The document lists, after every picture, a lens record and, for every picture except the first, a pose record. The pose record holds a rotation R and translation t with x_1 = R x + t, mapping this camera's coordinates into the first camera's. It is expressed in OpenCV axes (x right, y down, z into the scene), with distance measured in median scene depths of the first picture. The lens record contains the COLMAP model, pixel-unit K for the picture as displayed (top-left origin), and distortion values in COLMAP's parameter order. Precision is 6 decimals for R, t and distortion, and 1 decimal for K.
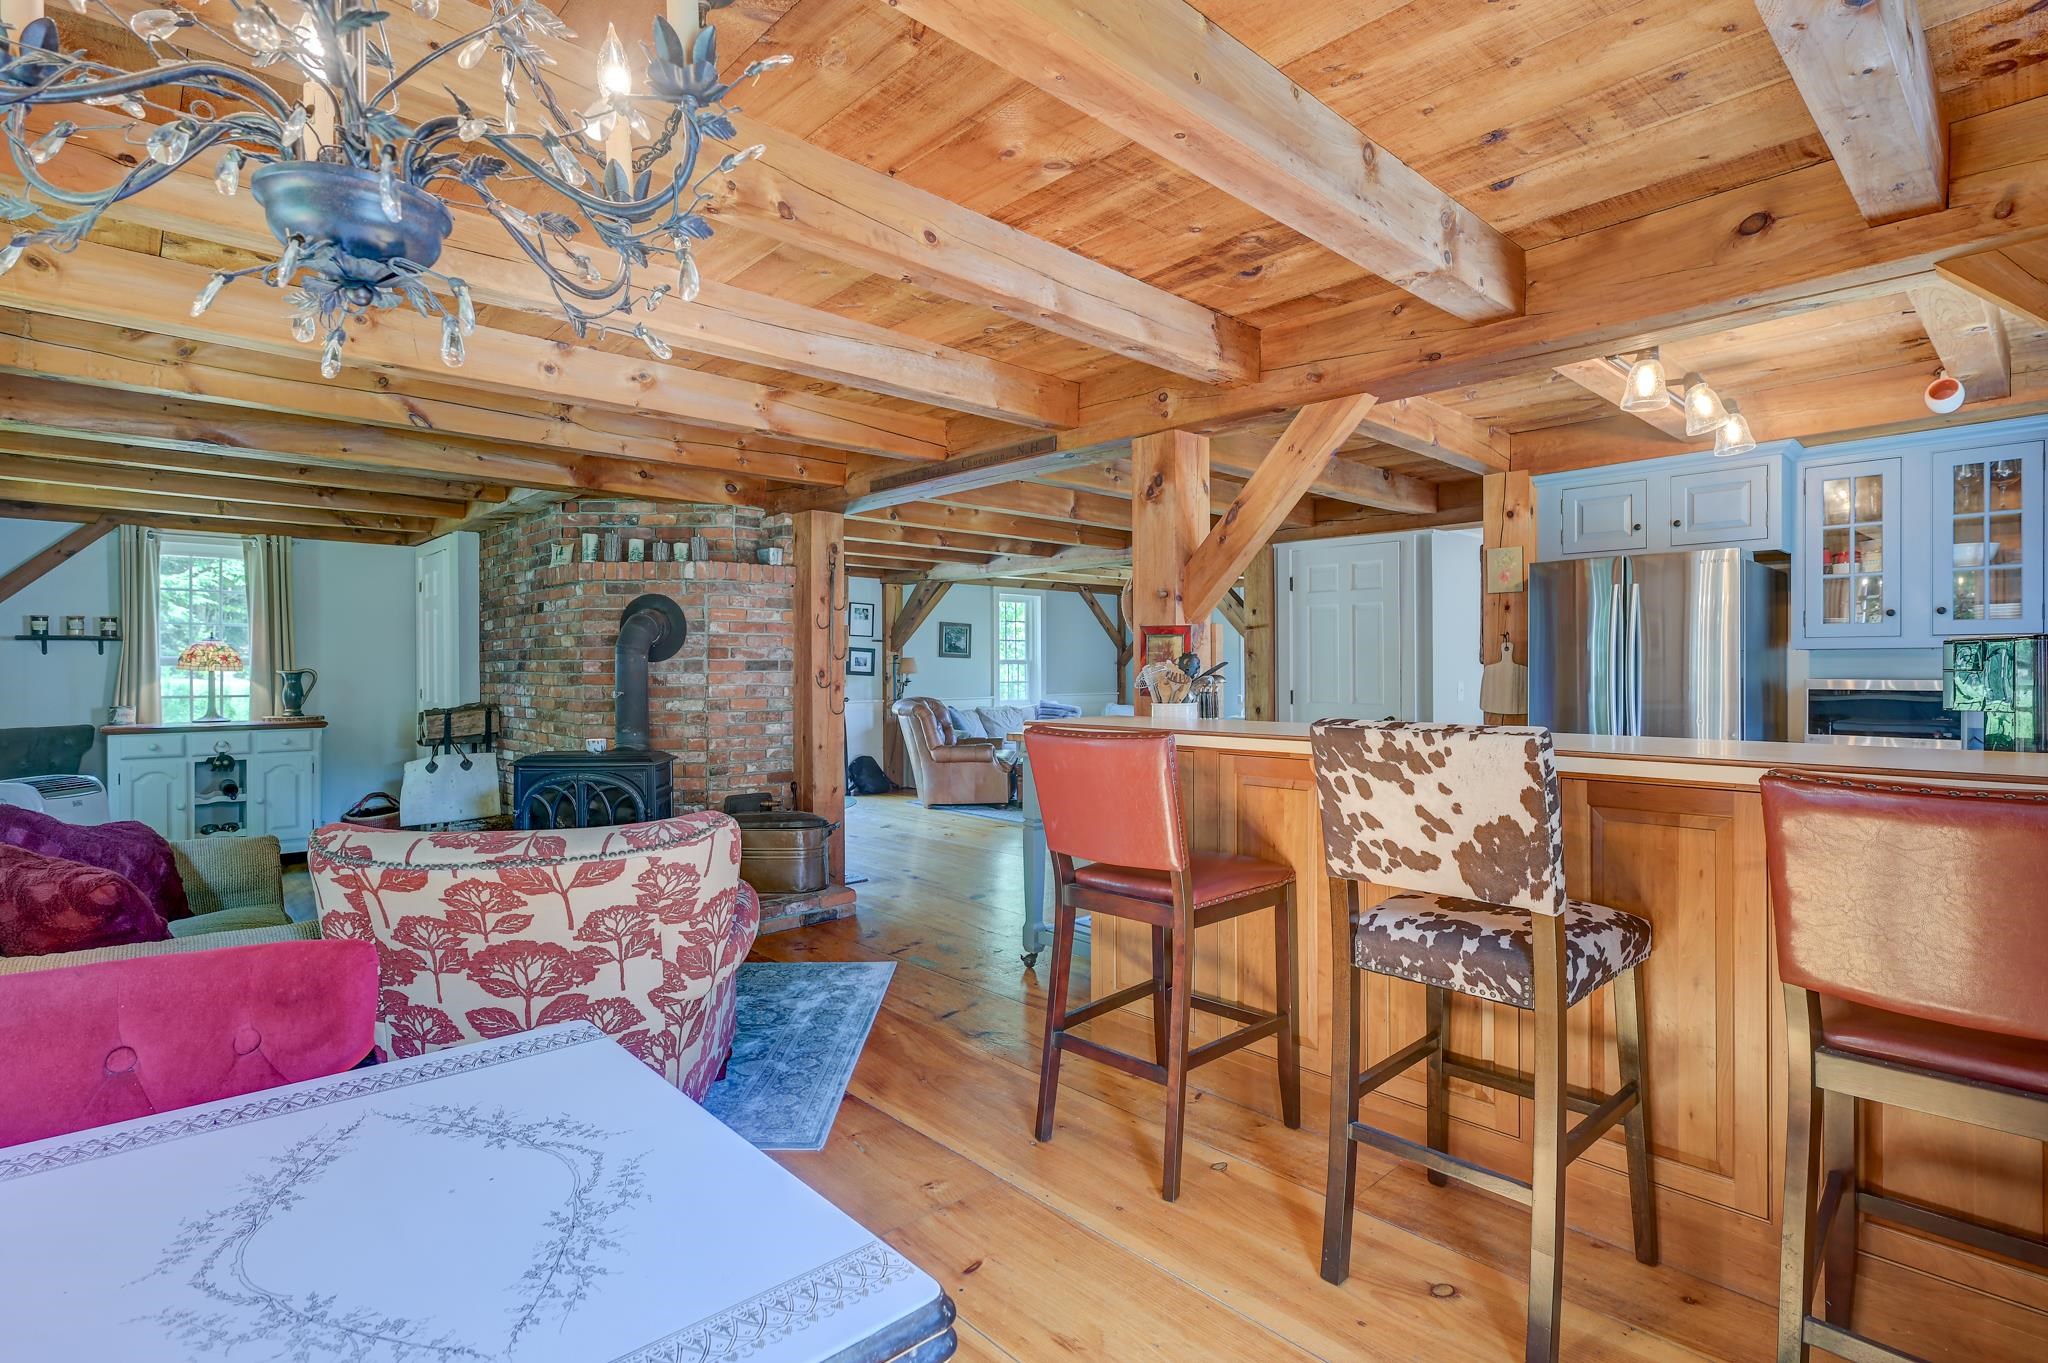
lens RADIAL K [[996.4, 0, 1031.9], [0, 996.4, 673.8], [0, 0, 1]] dist [0.003132, -0.000175]
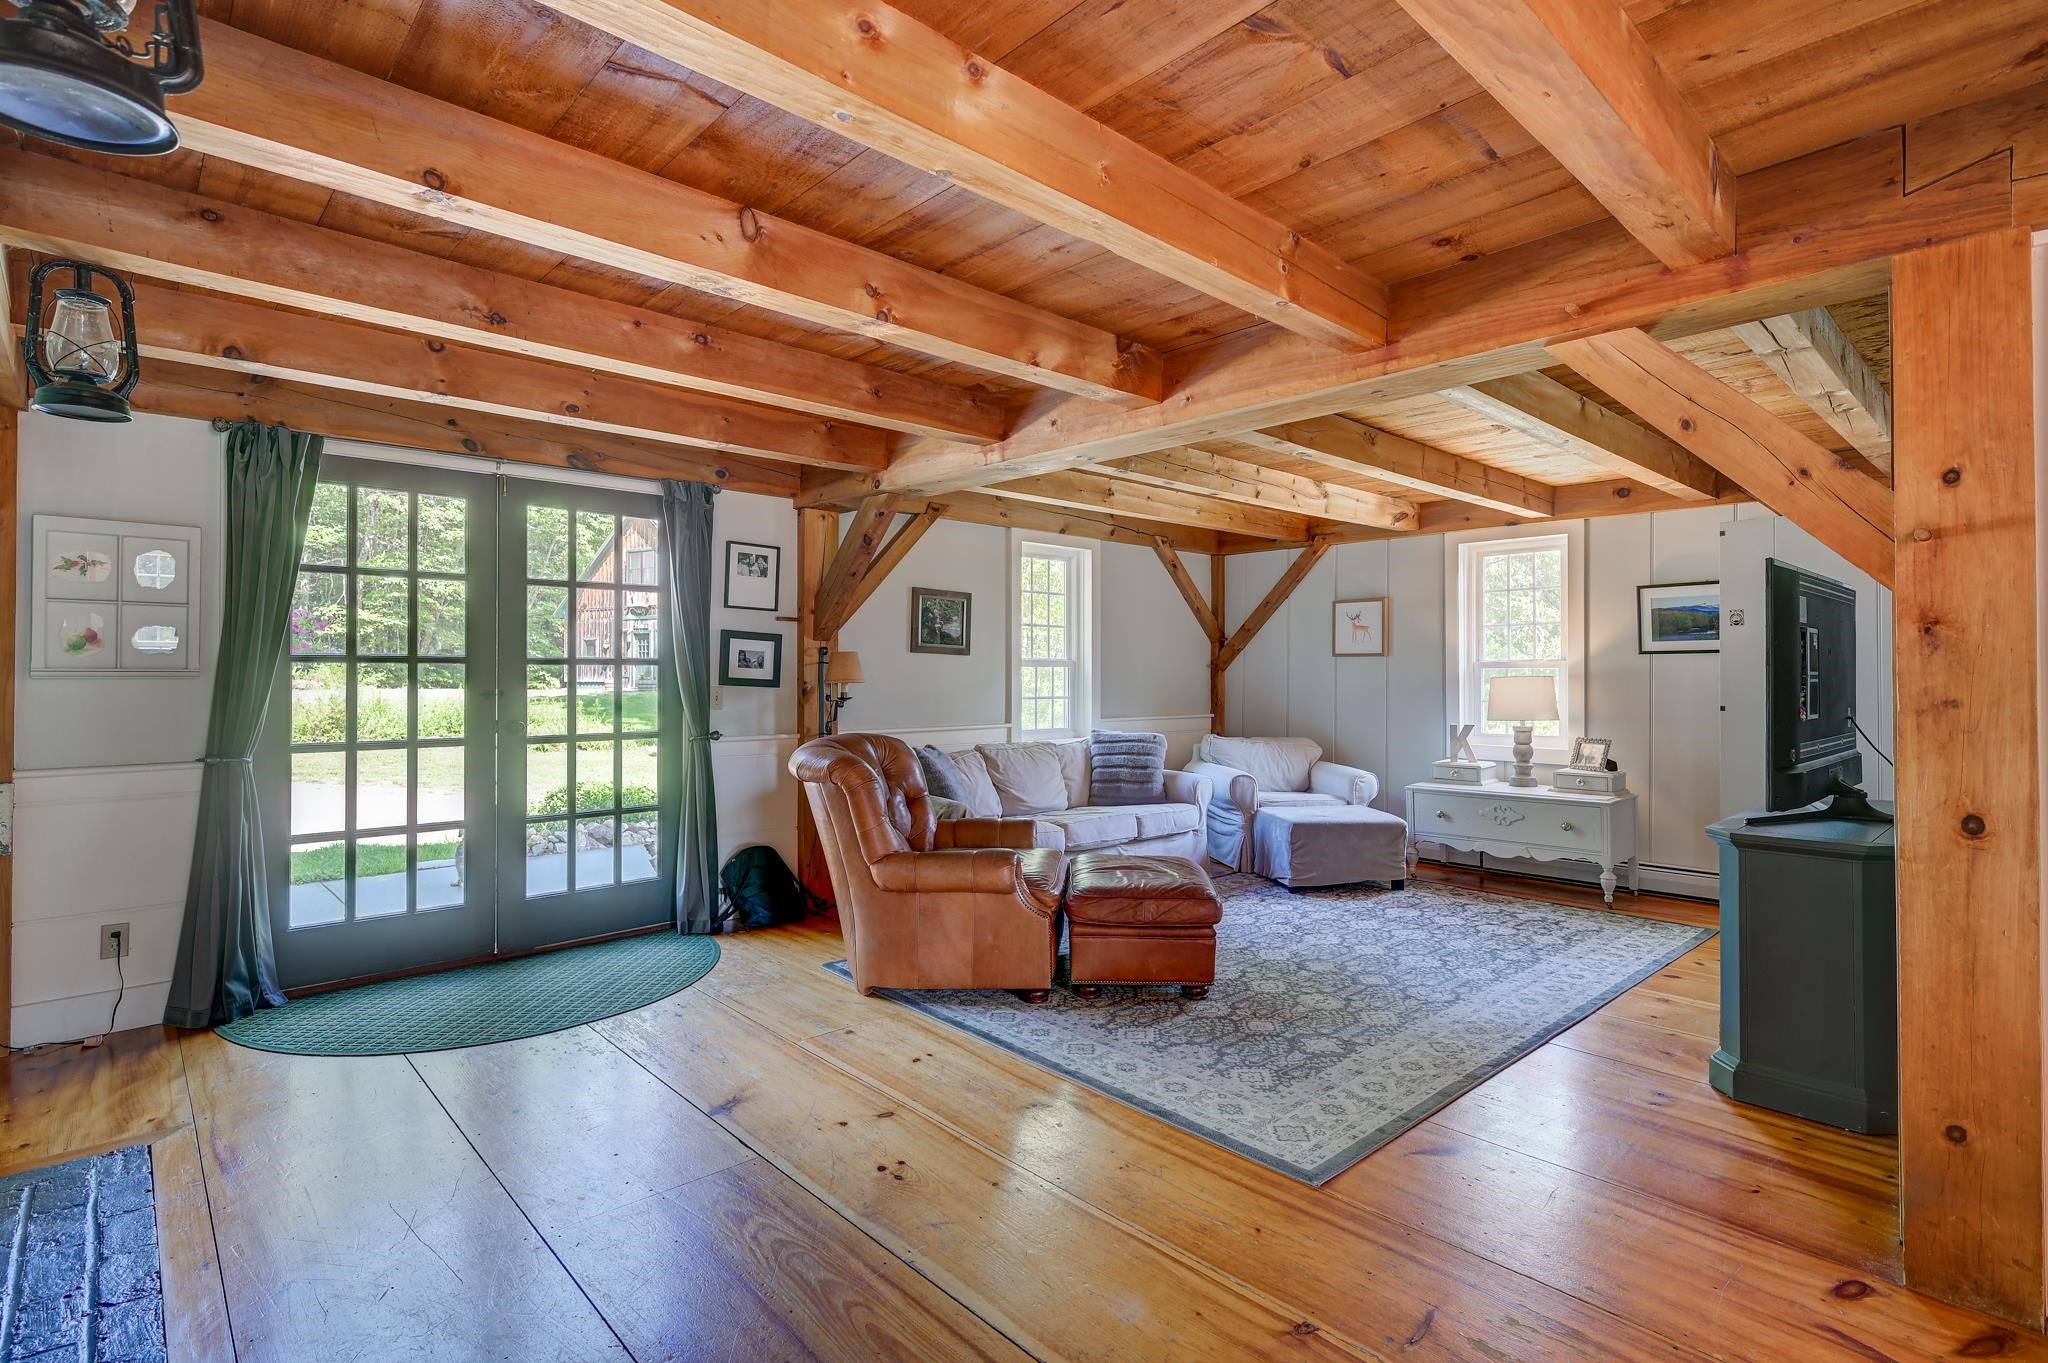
lens RADIAL K [[996.4, 0, 1032.4], [0, 996.4, 672.6], [0, 0, 1]] dist [0.003132, -0.000175]
pose [[0.999977, 0.004380, -0.005104, -0.051494], [-0.004416, 0.999965, -0.007160, -0.004594], [0.005072, 0.007182, 0.999961, 0.973892]]
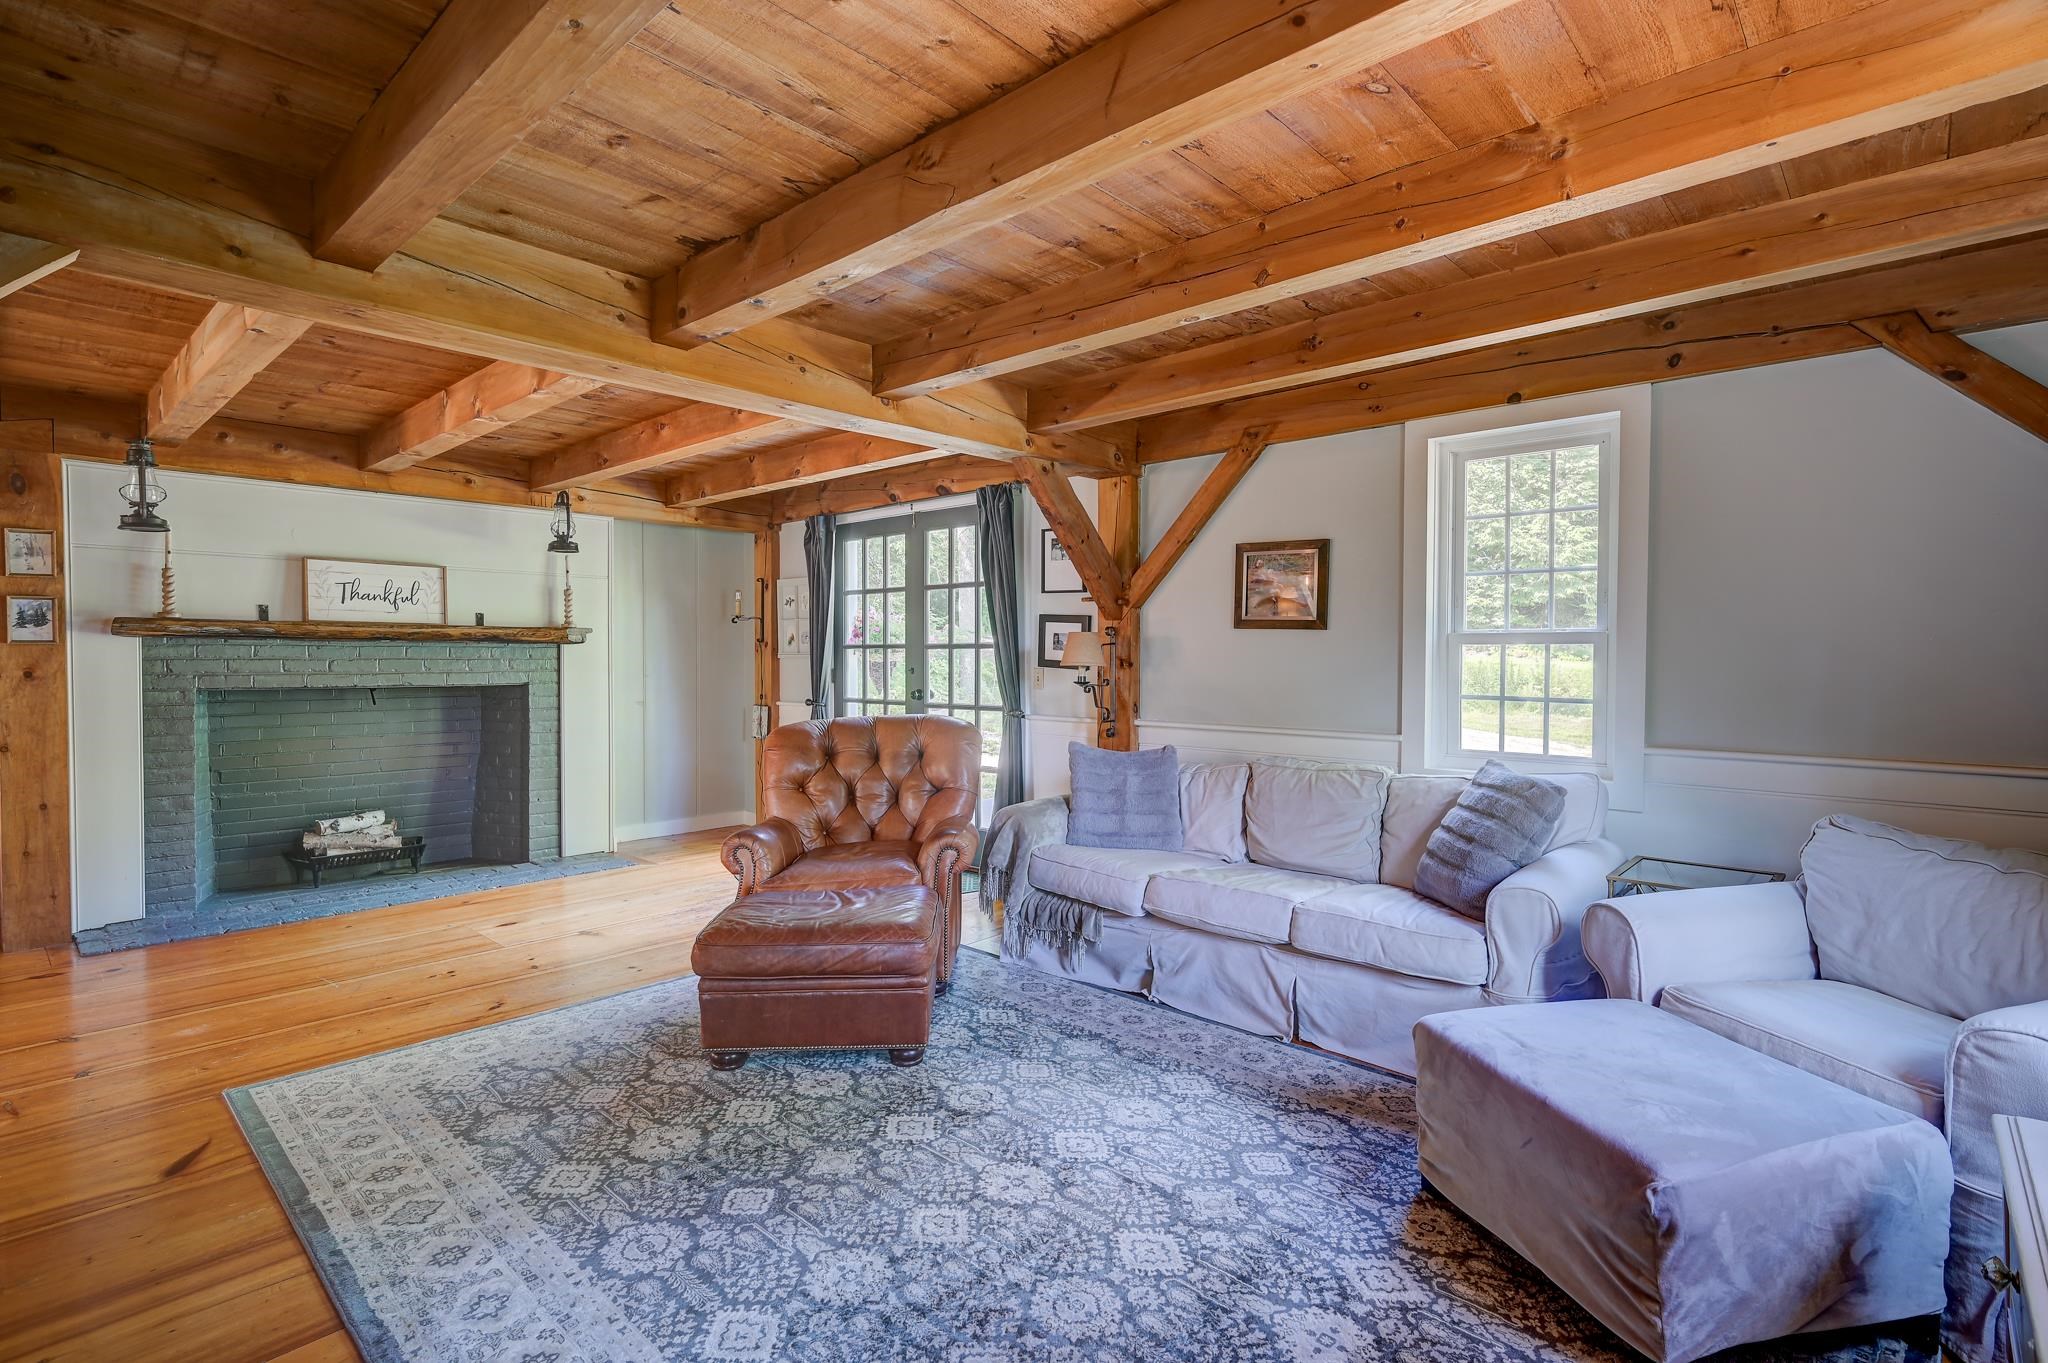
lens RADIAL K [[996.4, 0, 1034.4], [0, 996.4, 670.3], [0, 0, 1]] dist [0.003132, -0.000175]
pose [[0.061372, 0.014591, -0.998008, 0.670011], [-0.012526, 0.999826, 0.013847, -0.008629], [0.998036, 0.011651, 0.061544, 1.879712]]
